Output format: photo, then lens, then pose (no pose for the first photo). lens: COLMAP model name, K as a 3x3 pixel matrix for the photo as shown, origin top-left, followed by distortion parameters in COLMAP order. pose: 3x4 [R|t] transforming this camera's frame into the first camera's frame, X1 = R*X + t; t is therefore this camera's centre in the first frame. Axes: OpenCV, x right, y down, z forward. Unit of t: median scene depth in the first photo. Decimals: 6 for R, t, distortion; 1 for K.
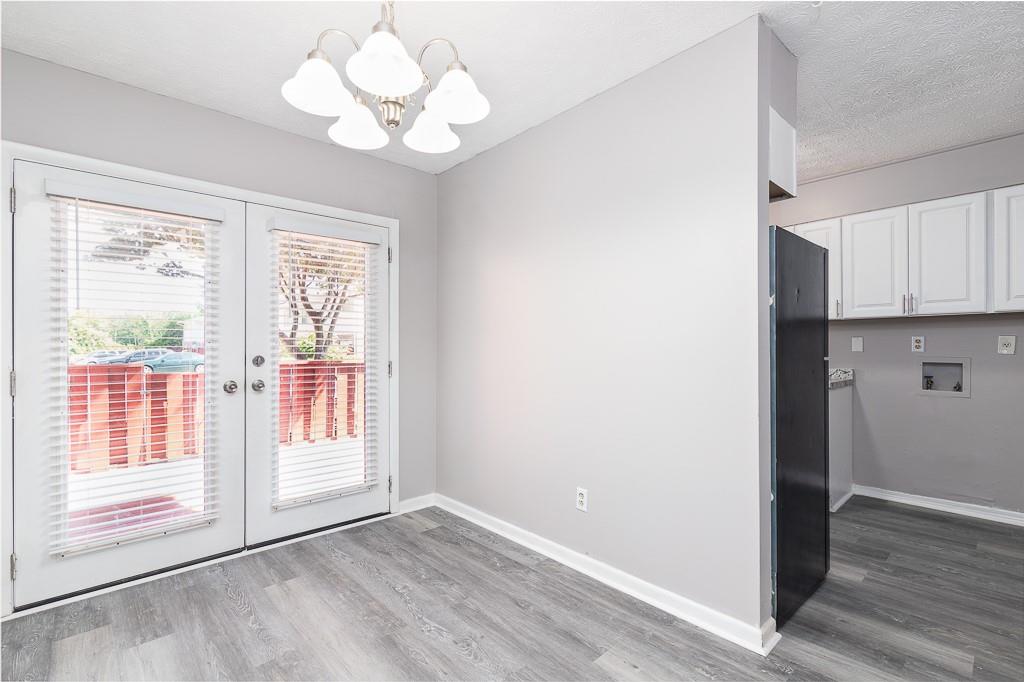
lens RADIAL K [[466.9, 0, 513.0], [0, 466.9, 344.5], [0, 0, 1]] dist [0.003717, -0.001354]
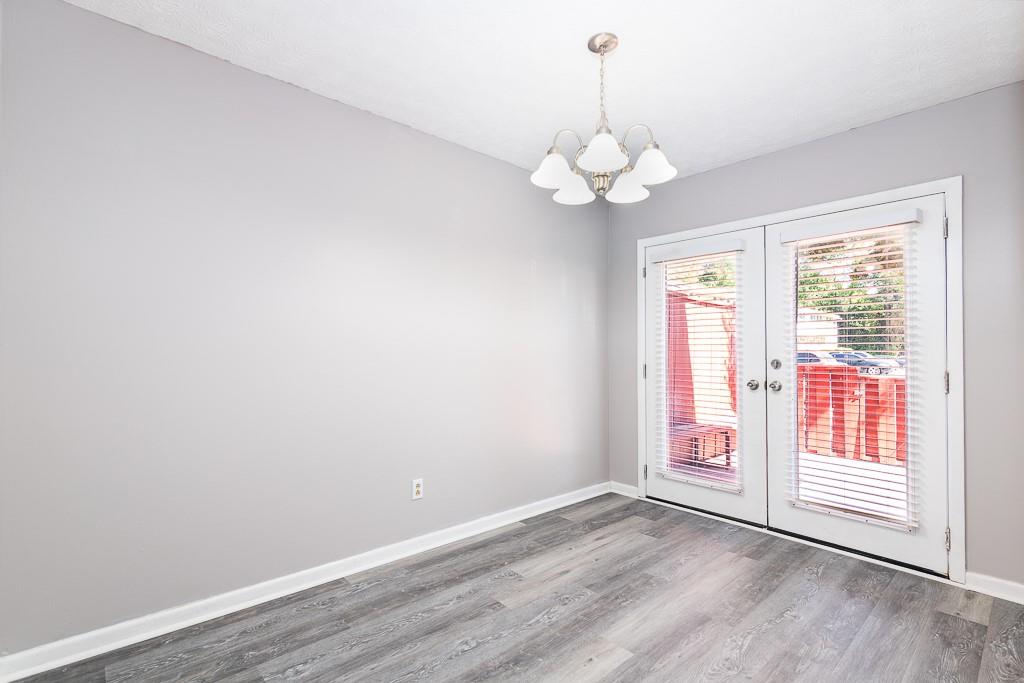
lens RADIAL K [[466.9, 0, 515.0], [0, 466.9, 344.6], [0, 0, 1]] dist [0.003717, -0.001354]
pose [[-0.003592, -0.010535, -0.999938, 0.563104], [0.001862, 0.999943, -0.010542, -0.001006], [0.999992, -0.001900, -0.003572, 0.376165]]
